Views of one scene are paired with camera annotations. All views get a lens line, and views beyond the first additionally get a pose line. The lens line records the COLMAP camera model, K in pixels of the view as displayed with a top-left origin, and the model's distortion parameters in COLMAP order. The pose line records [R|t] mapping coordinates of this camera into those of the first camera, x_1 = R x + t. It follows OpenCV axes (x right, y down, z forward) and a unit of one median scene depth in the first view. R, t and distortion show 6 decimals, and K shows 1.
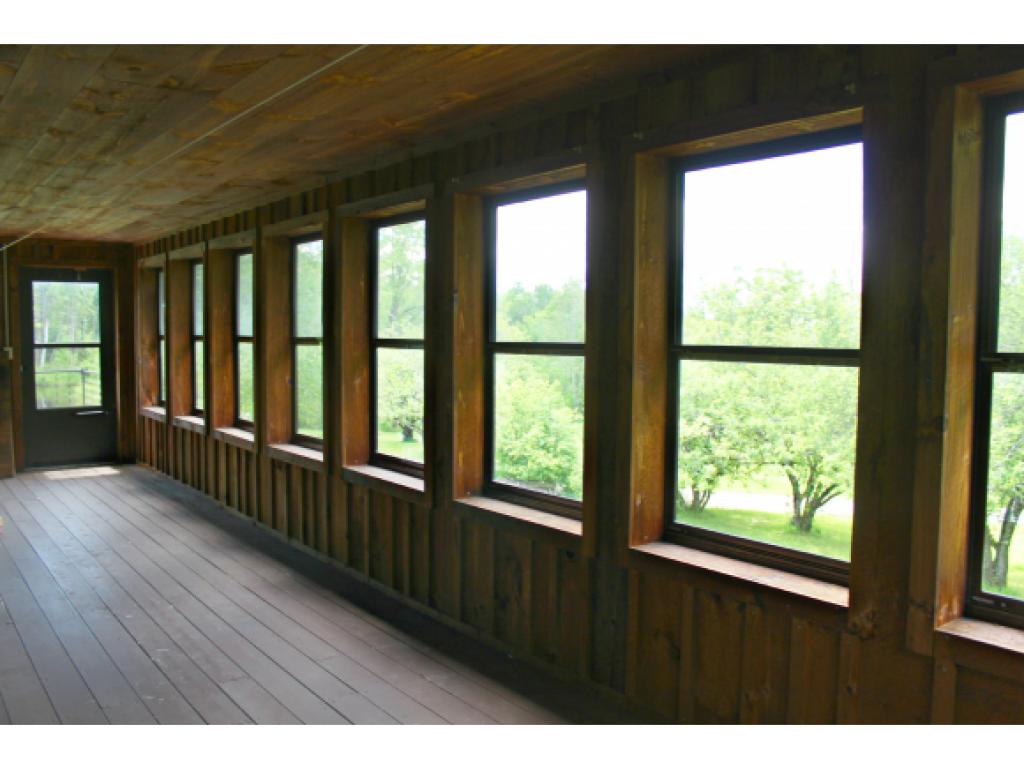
lens RADIAL K [[805.3, 0, 513.8], [0, 805.3, 381.7], [0, 0, 1]] dist [-0.001593, -0.001371]
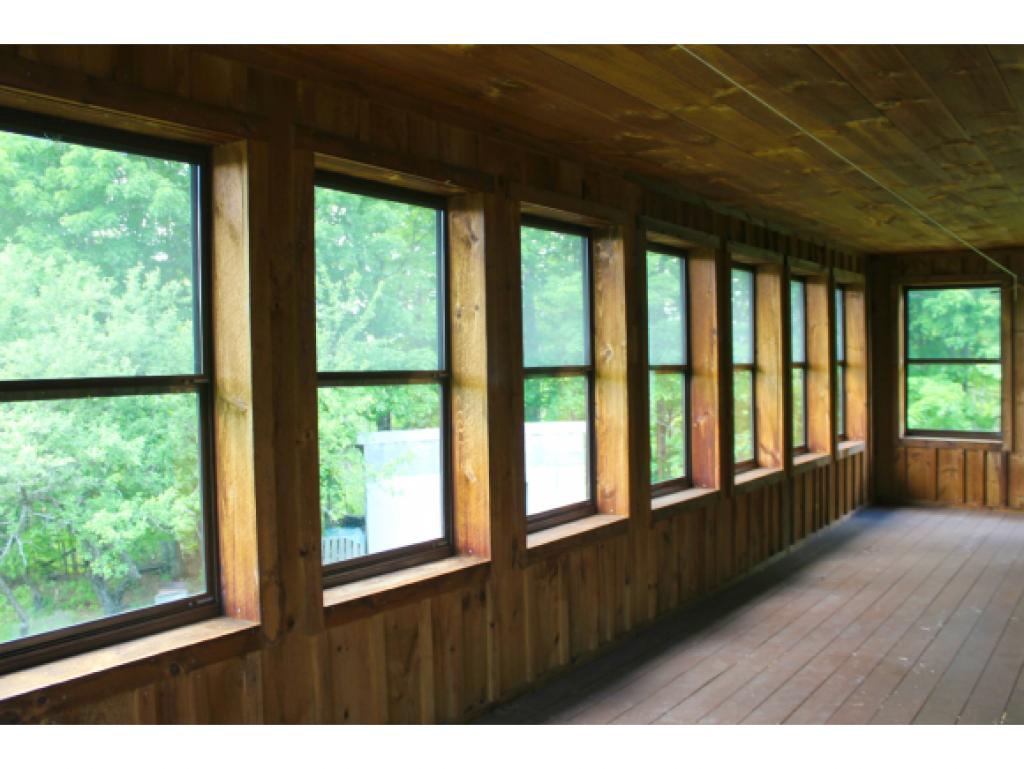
lens RADIAL K [[1043.9, 0, 513.7], [0, 1043.9, 384.3], [0, 0, 1]] dist [0.118018, 0.000000]
pose [[-0.337404, -0.029464, 0.940899, -1.078217], [0.066971, 0.996226, 0.055212, -0.090691], [-0.938975, 0.081642, -0.334158, 1.315261]]
